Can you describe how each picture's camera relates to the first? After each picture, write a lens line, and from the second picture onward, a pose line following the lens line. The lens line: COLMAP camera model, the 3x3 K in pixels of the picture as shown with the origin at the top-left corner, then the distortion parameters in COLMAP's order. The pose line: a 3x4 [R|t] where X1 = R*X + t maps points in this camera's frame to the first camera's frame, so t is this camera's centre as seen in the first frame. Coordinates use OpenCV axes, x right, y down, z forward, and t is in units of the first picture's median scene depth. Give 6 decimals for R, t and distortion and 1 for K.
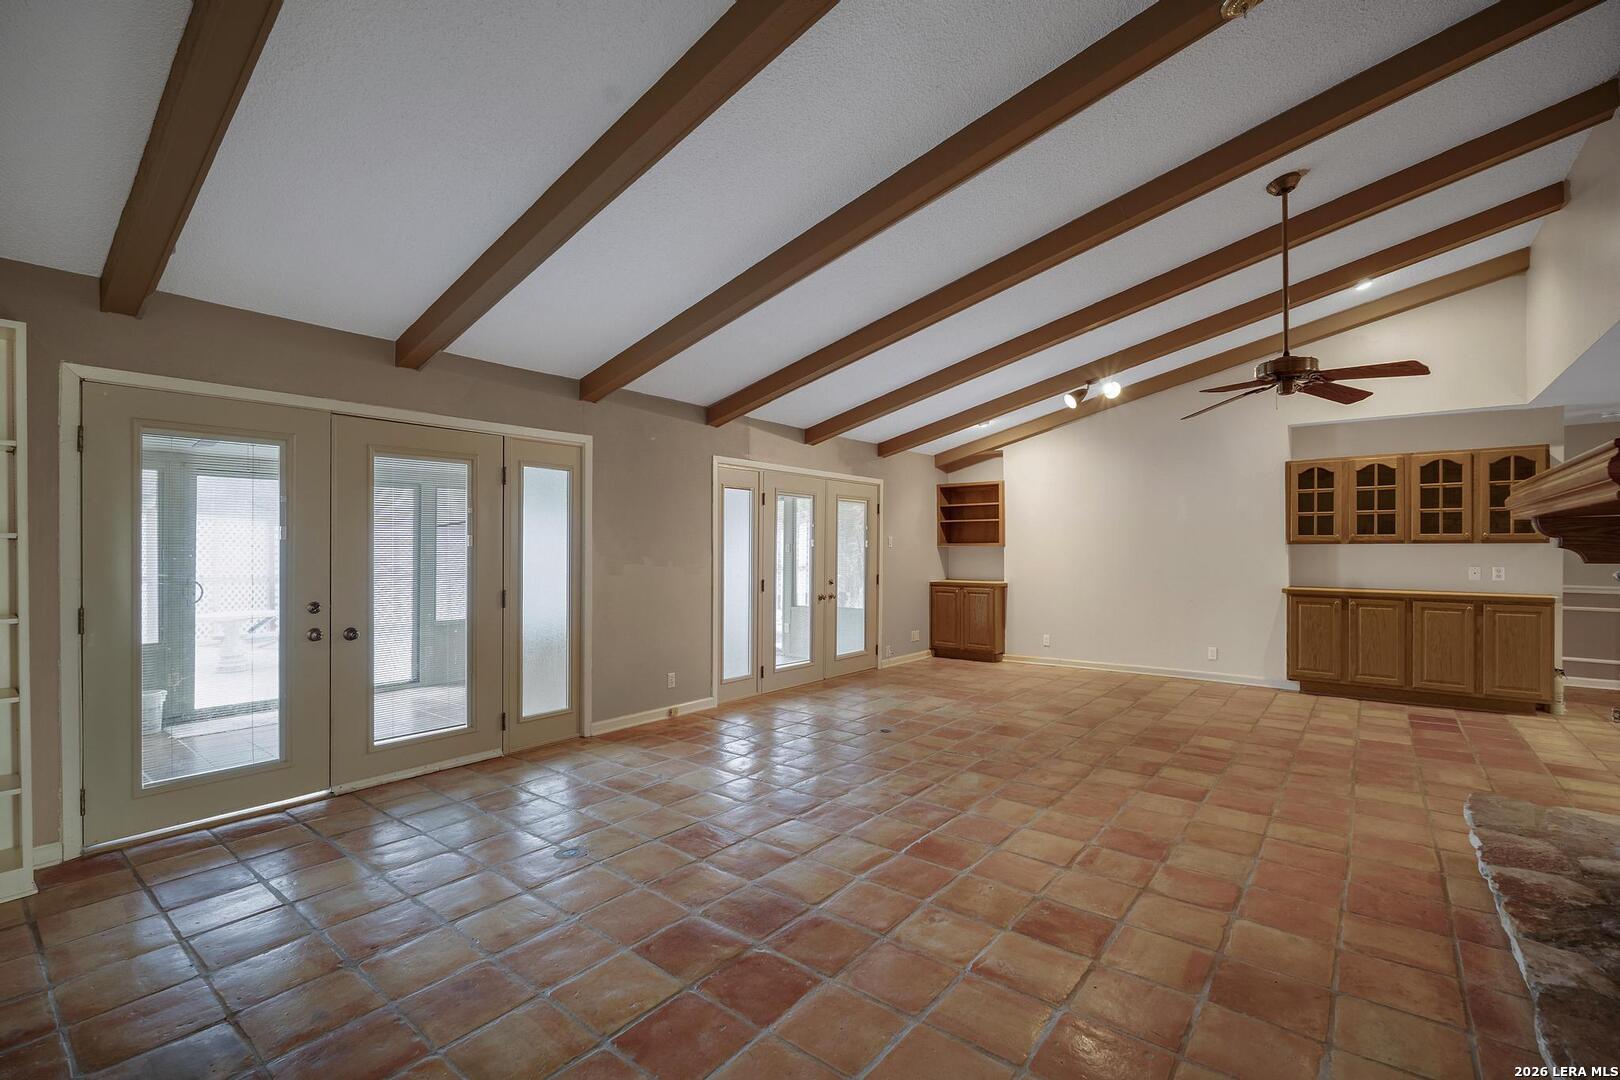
lens RADIAL K [[706.7, 0, 818.6], [0, 706.7, 561.5], [0, 0, 1]] dist [-0.013815, -0.000262]
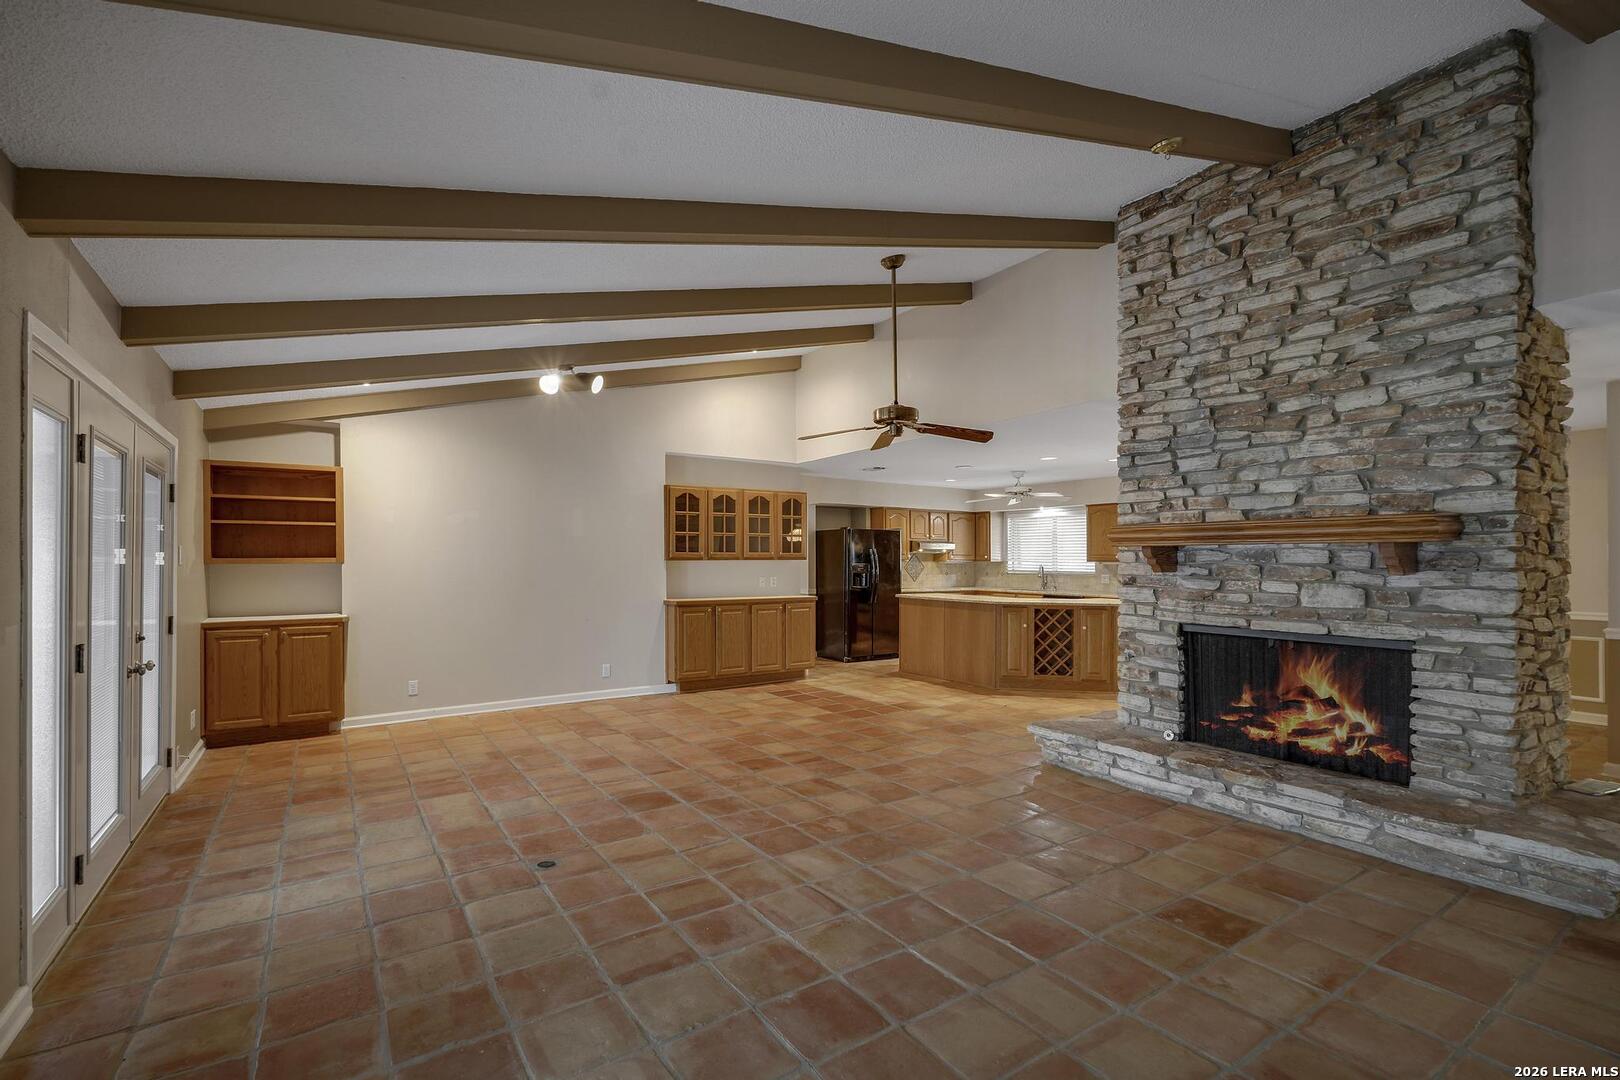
lens RADIAL K [[722.1, 0, 776.8], [0, 722.1, 552.2], [0, 0, 1]] dist [-0.001291, -0.000054]
pose [[0.327659, 0.013219, 0.944704, -0.376586], [0.022918, 0.999497, -0.021934, -0.009878], [-0.944518, 0.028837, 0.327191, 0.523747]]
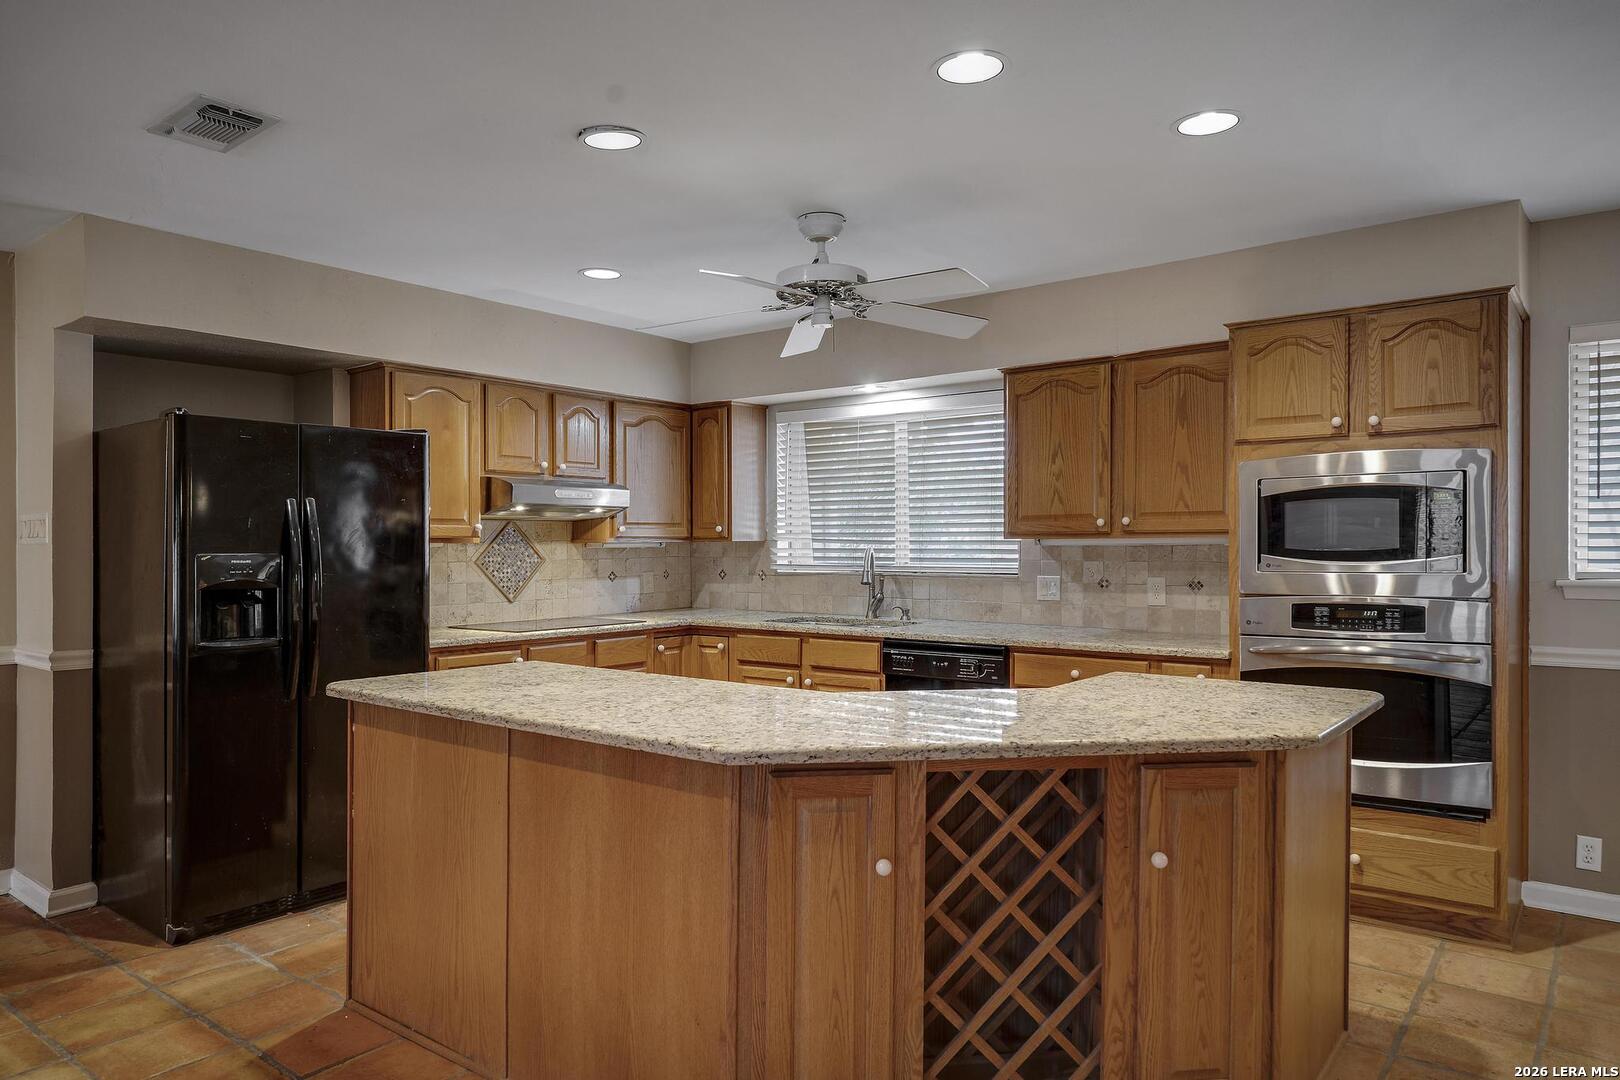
lens RADIAL K [[1032.9, 0, 778.5], [0, 1032.9, 563.6], [0, 0, 1]] dist [0.001494, 0.001277]
pose [[0.017206, -0.018954, 0.999672, 0.619180], [0.035524, 0.999201, 0.018334, -0.009243], [-0.999221, 0.035197, 0.017866, 0.553429]]
